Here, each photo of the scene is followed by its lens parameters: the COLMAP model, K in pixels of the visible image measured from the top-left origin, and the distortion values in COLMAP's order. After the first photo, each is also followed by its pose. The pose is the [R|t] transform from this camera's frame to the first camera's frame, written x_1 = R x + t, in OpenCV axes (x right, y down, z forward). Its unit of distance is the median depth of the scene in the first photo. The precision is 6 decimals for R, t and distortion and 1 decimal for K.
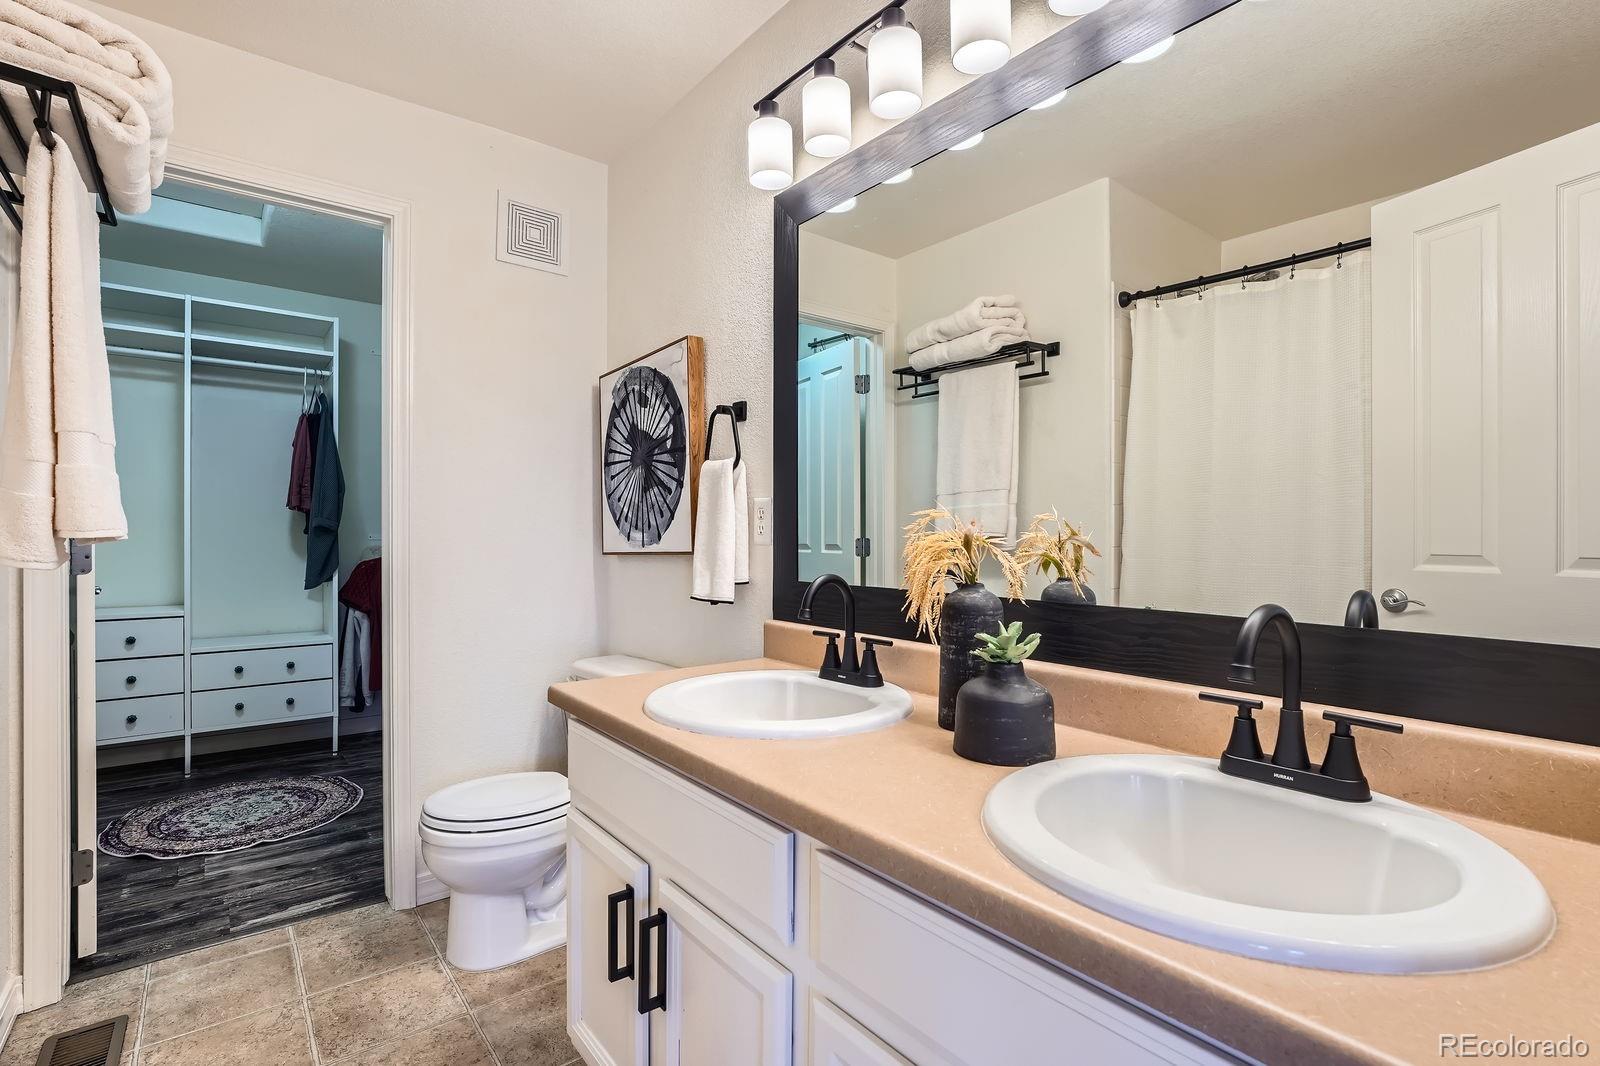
lens RADIAL K [[743.9, 0, 798.2], [0, 743.9, 530.6], [0, 0, 1]] dist [-0.019754, -0.000146]
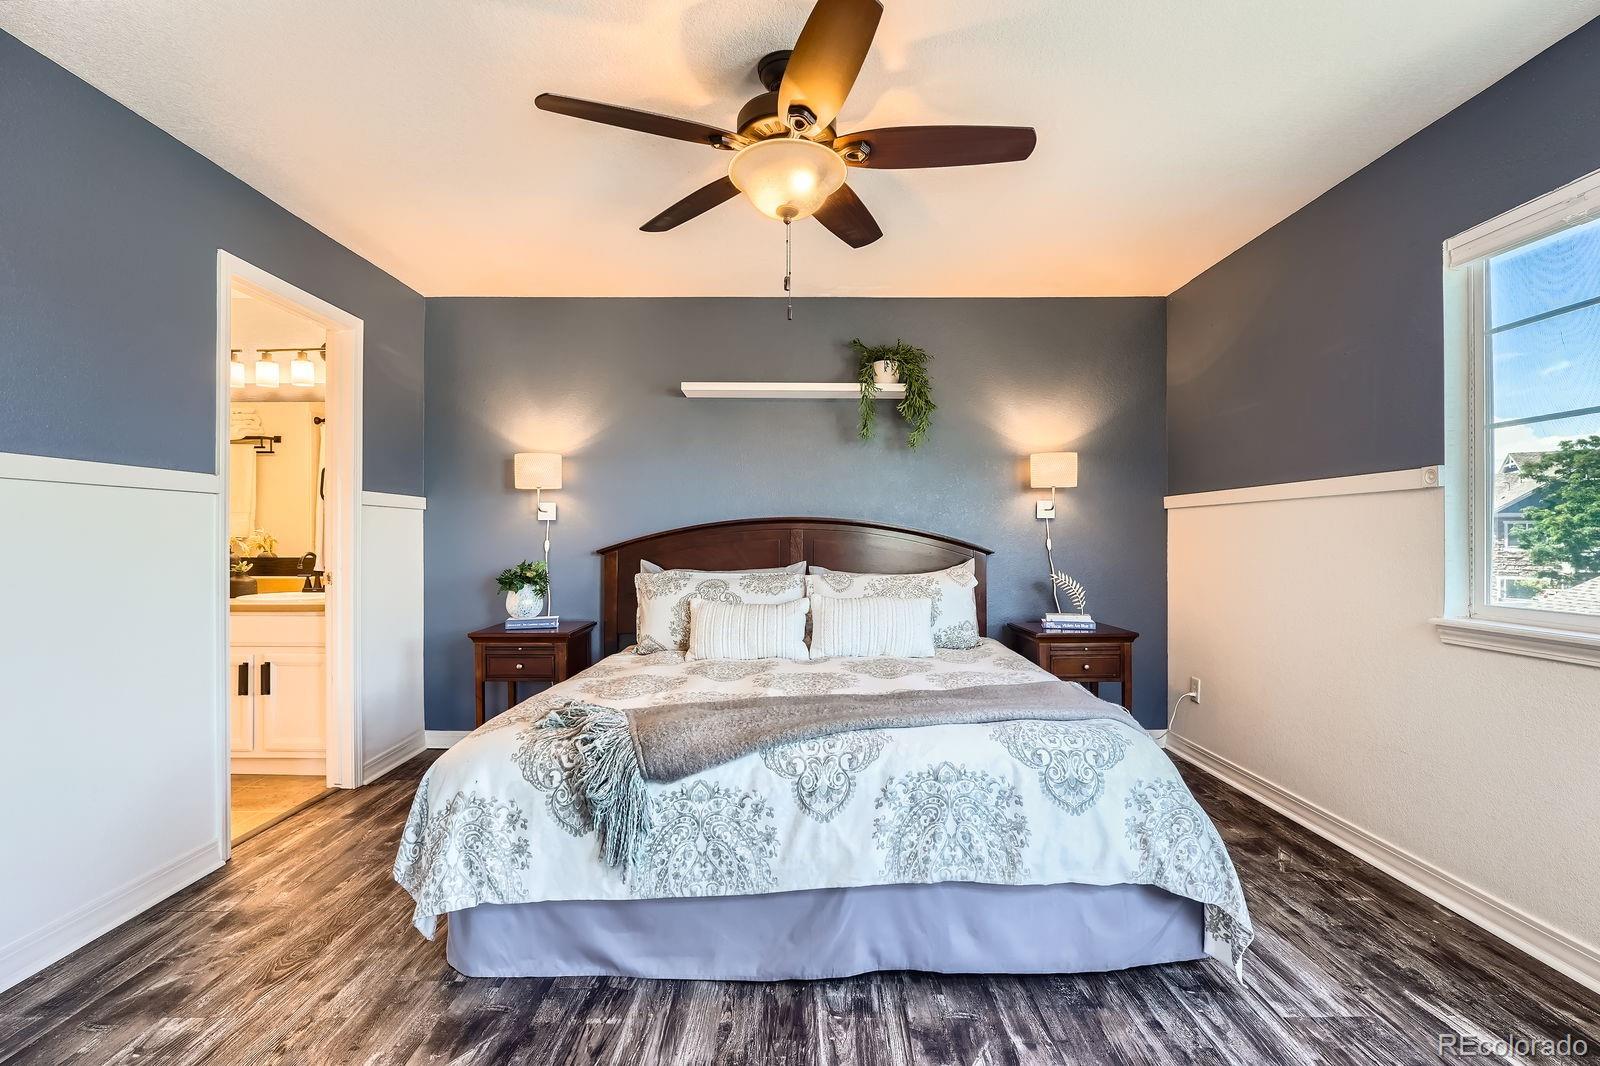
lens RADIAL K [[734.0, 0, 795.9], [0, 734.0, 536.3], [0, 0, 1]] dist [-0.019345, 0.005282]
pose [[0.615919, -0.001285, 0.787808, -0.268684], [-0.001075, 0.999996, 0.002472, -0.002709], [-0.787809, -0.002369, 0.615916, -1.047450]]
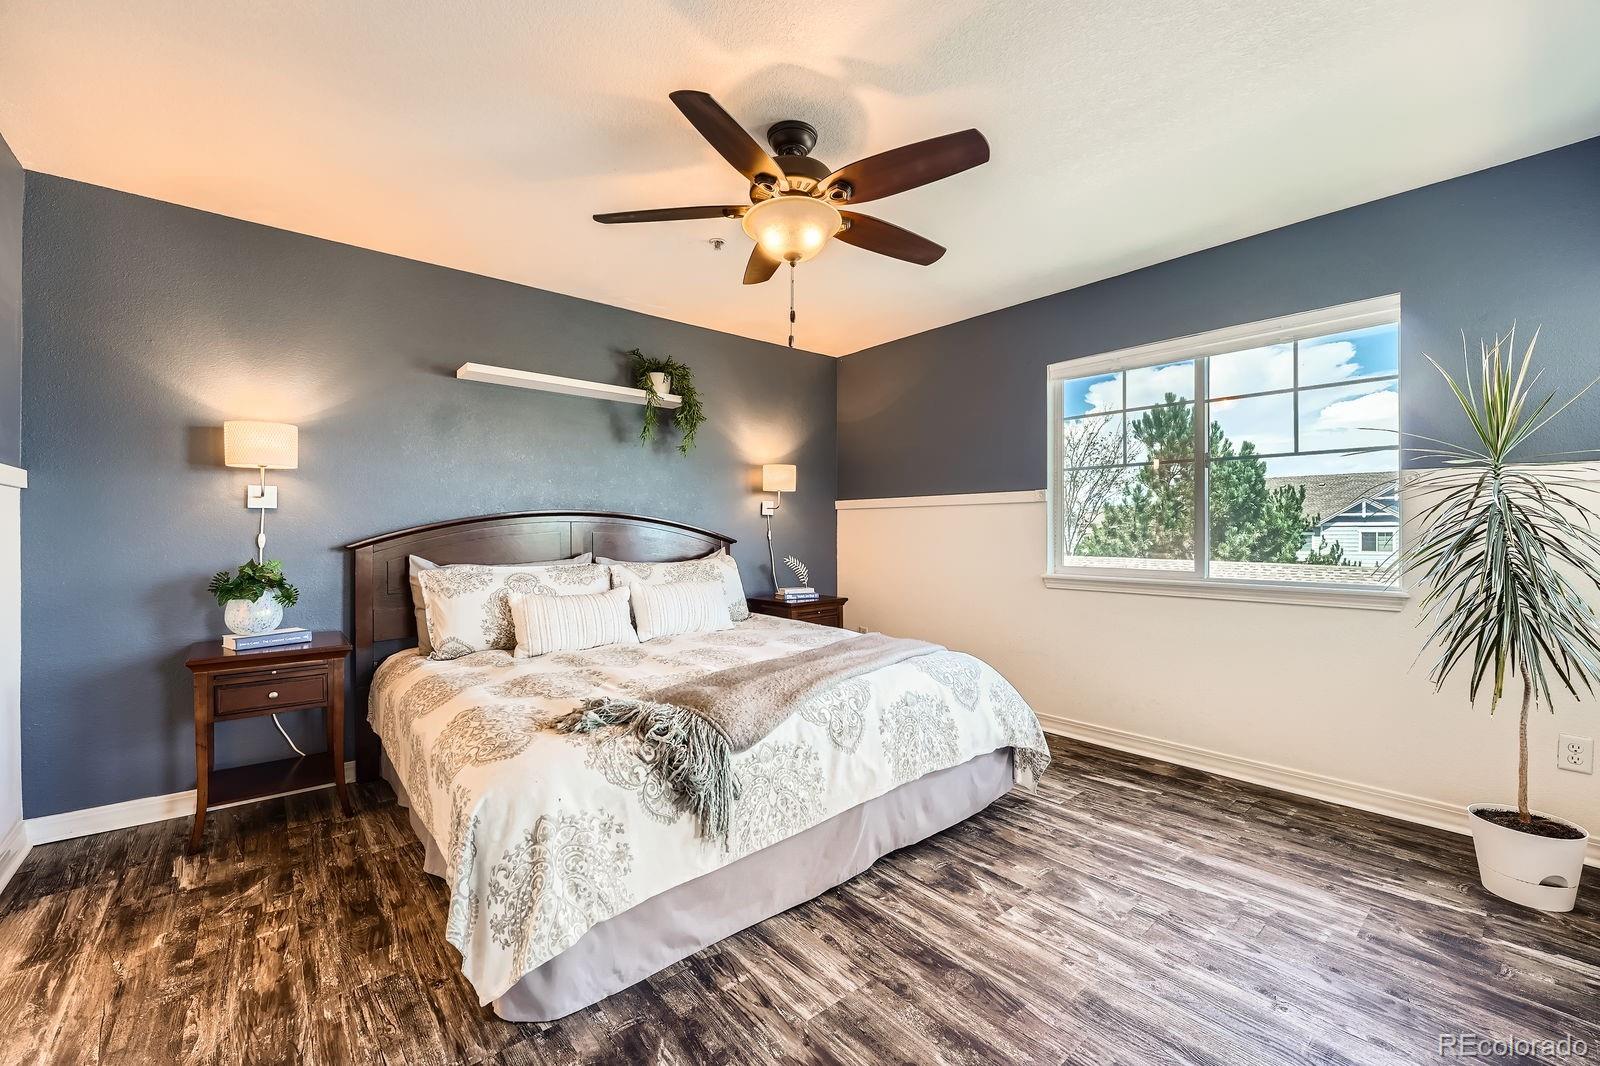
lens RADIAL K [[653.0, 0, 811.1], [0, 653.0, 528.9], [0, 0, 1]] dist [-0.007984, -0.001628]
pose [[-0.050893, 0.000210, 0.998704, -0.440209], [-0.001466, 0.999999, -0.000285, 0.000023], [-0.998703, -0.001479, -0.050892, -0.654133]]
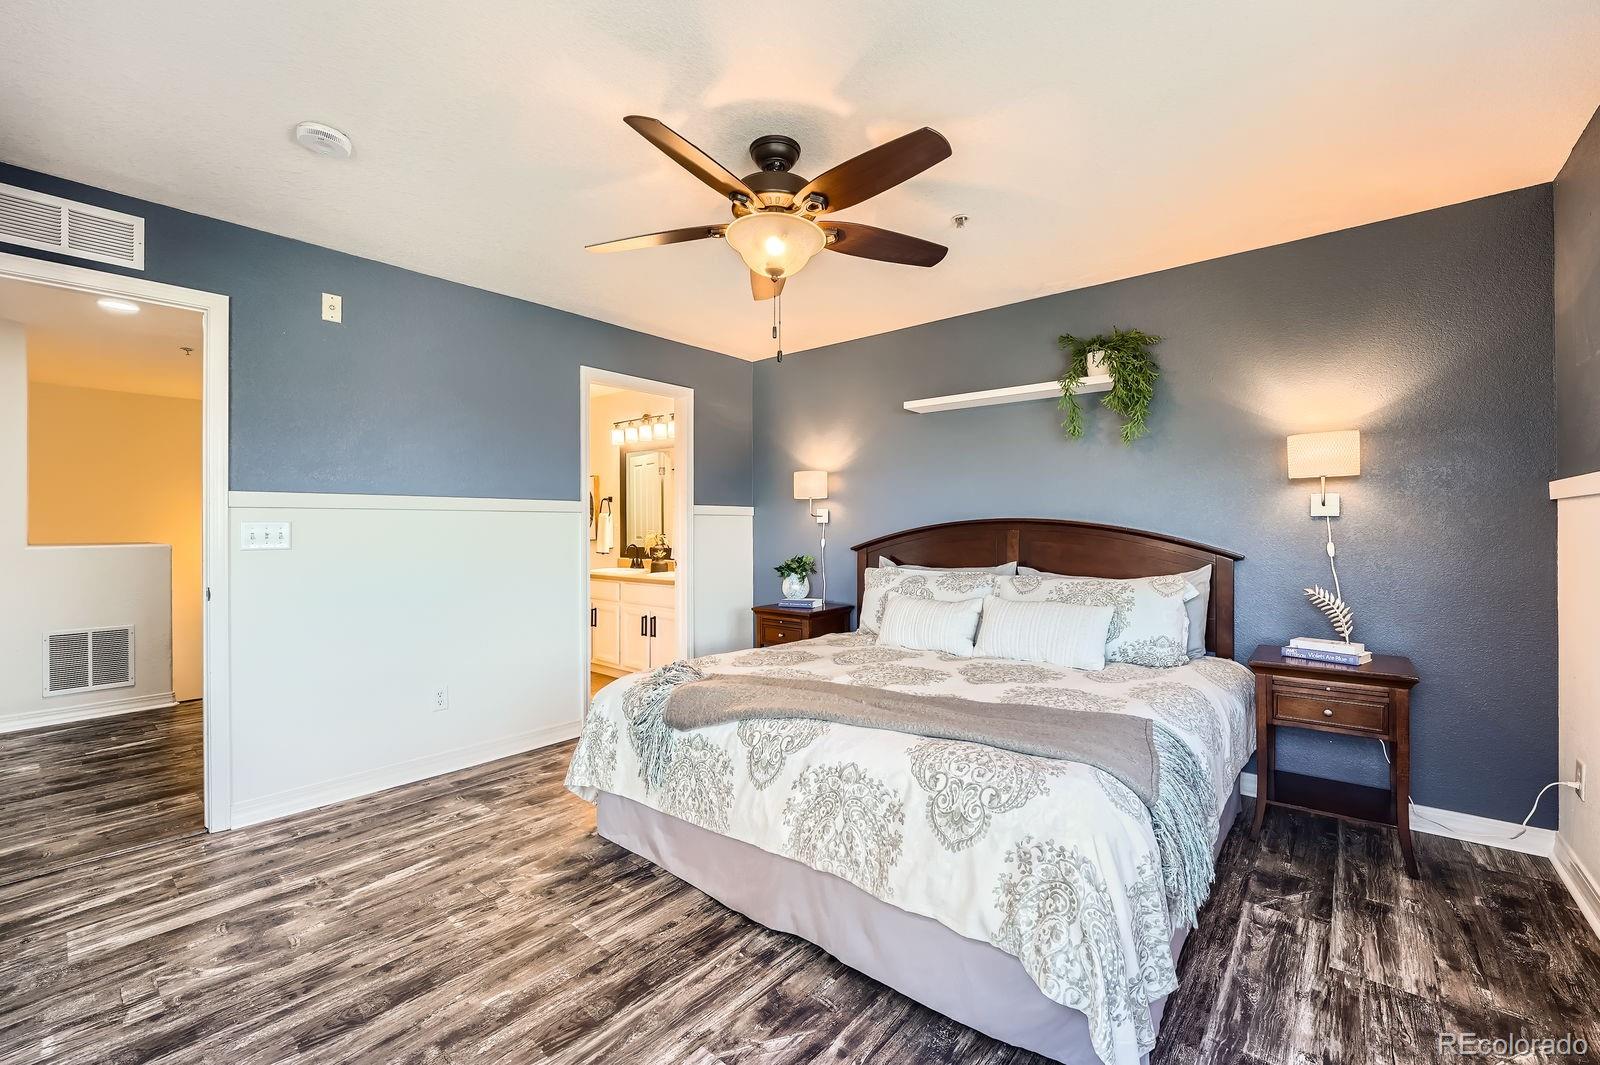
lens RADIAL K [[653.0, 0, 803.1], [0, 653.0, 525.7], [0, 0, 1]] dist [-0.007984, -0.001628]
pose [[0.977506, -0.004767, 0.210855, 0.095680], [0.004565, 0.999989, 0.001444, -0.021363], [-0.210860, -0.000449, 0.977516, -1.299966]]
